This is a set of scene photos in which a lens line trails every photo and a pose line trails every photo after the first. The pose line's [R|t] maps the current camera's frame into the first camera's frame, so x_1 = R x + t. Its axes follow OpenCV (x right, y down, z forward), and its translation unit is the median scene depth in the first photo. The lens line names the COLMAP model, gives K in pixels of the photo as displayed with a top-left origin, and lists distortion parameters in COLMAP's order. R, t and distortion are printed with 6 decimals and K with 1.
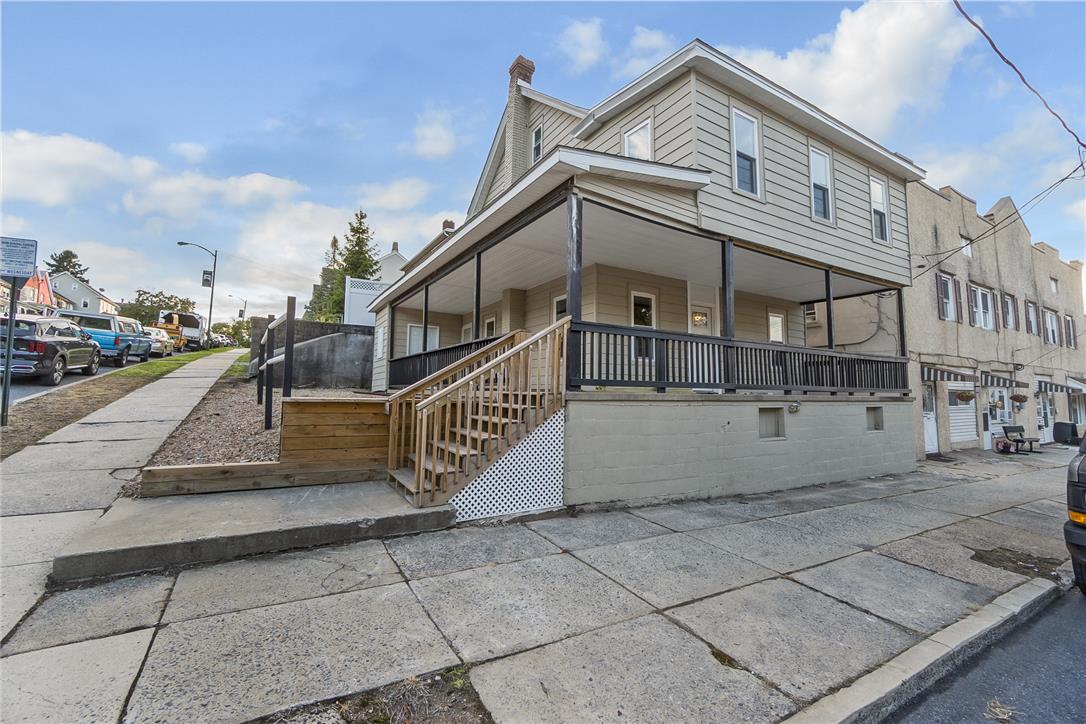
lens RADIAL K [[460.0, 0, 541.5], [0, 460.0, 356.6], [0, 0, 1]] dist [-0.006147, 0.001857]
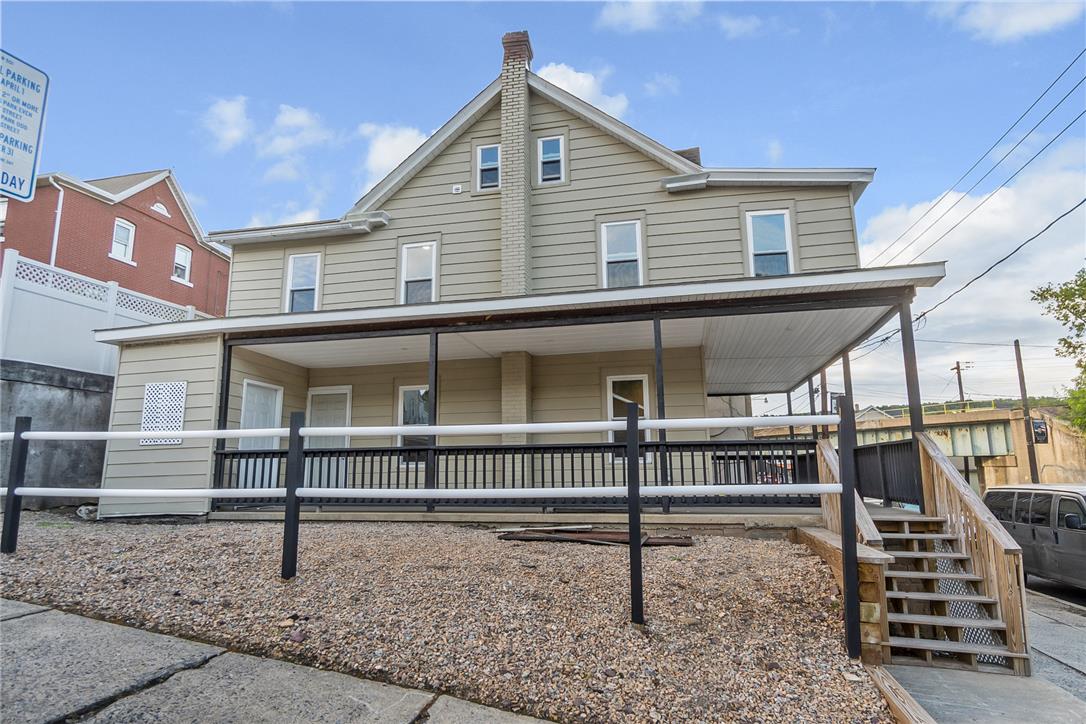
lens RADIAL K [[636.8, 0, 538.1], [0, 636.8, 356.3], [0, 0, 1]] dist [-0.008247, 0.004105]
pose [[0.693822, 0.107375, 0.712096, -1.486800], [-0.034858, 0.992670, -0.115719, -0.066538], [-0.719302, 0.055466, 0.692480, 0.685390]]
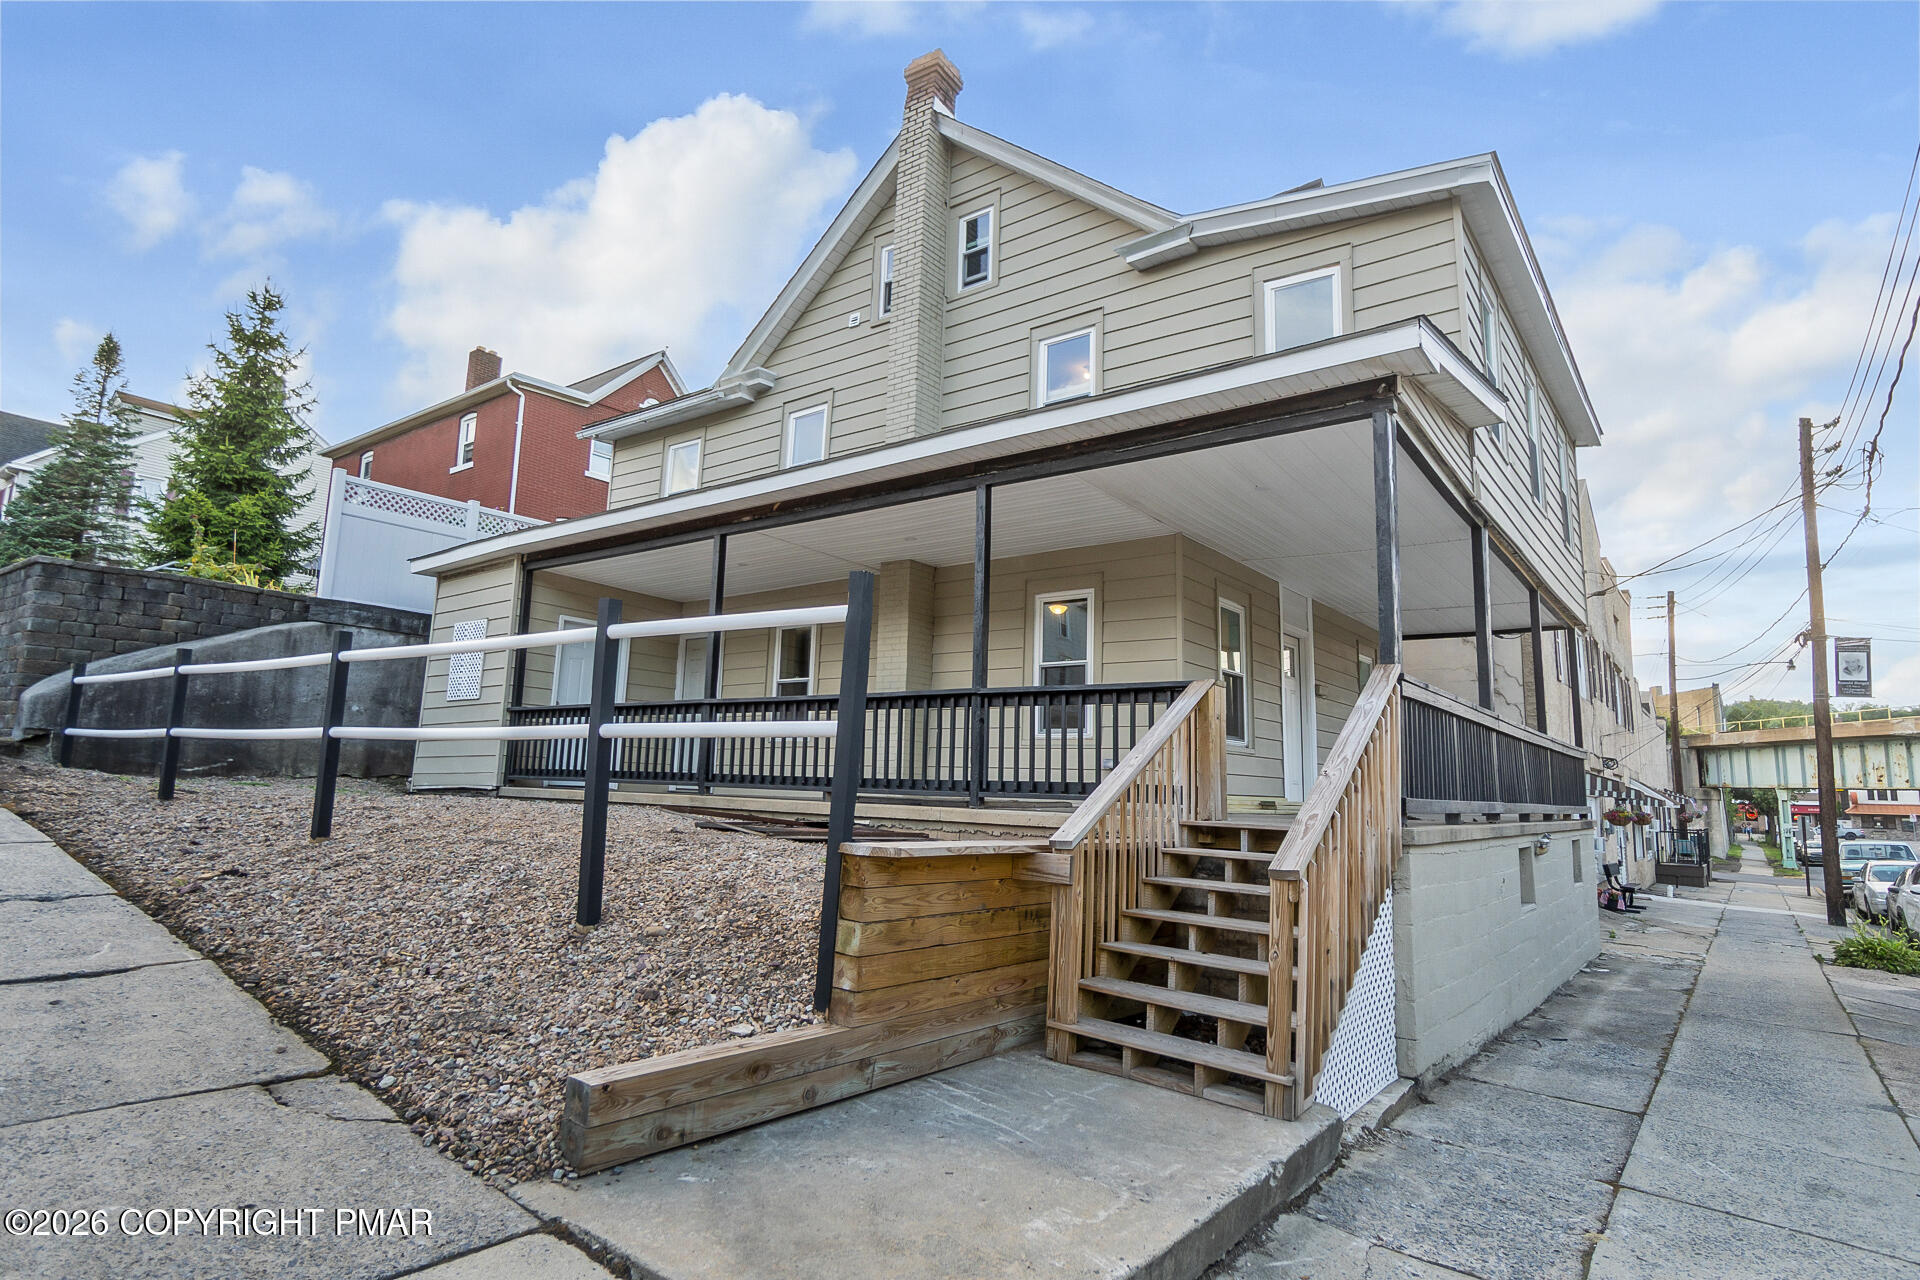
lens RADIAL K [[1029.0, 0, 948.9], [0, 1029.0, 630.3], [0, 0, 1]] dist [-0.007775, 0.004146]
pose [[0.927911, 0.072118, 0.365760, -0.784441], [-0.047480, 0.995982, -0.075925, -0.022447], [-0.369766, 0.053086, 0.927607, 0.193678]]
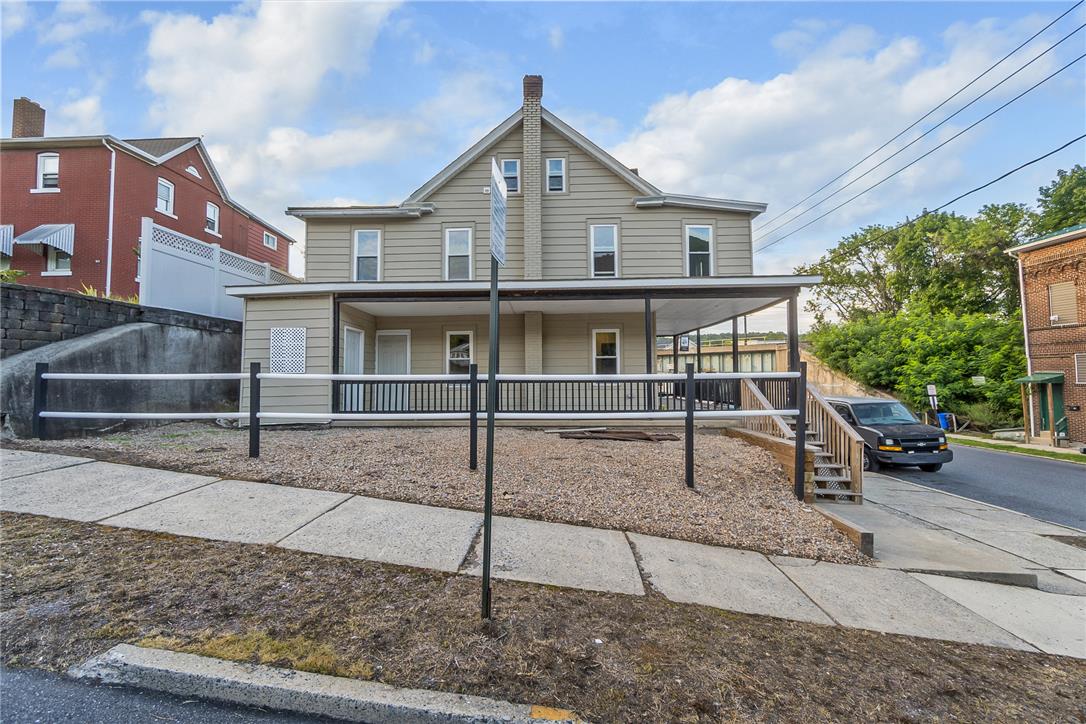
lens RADIAL K [[460.0, 0, 538.2], [0, 460.0, 356.3], [0, 0, 1]] dist [-0.006147, 0.001857]
pose [[0.542033, 0.019811, 0.840124, -1.881686], [-0.050505, 0.998683, 0.009035, -0.119220], [-0.838838, -0.047327, 0.542319, 0.930109]]
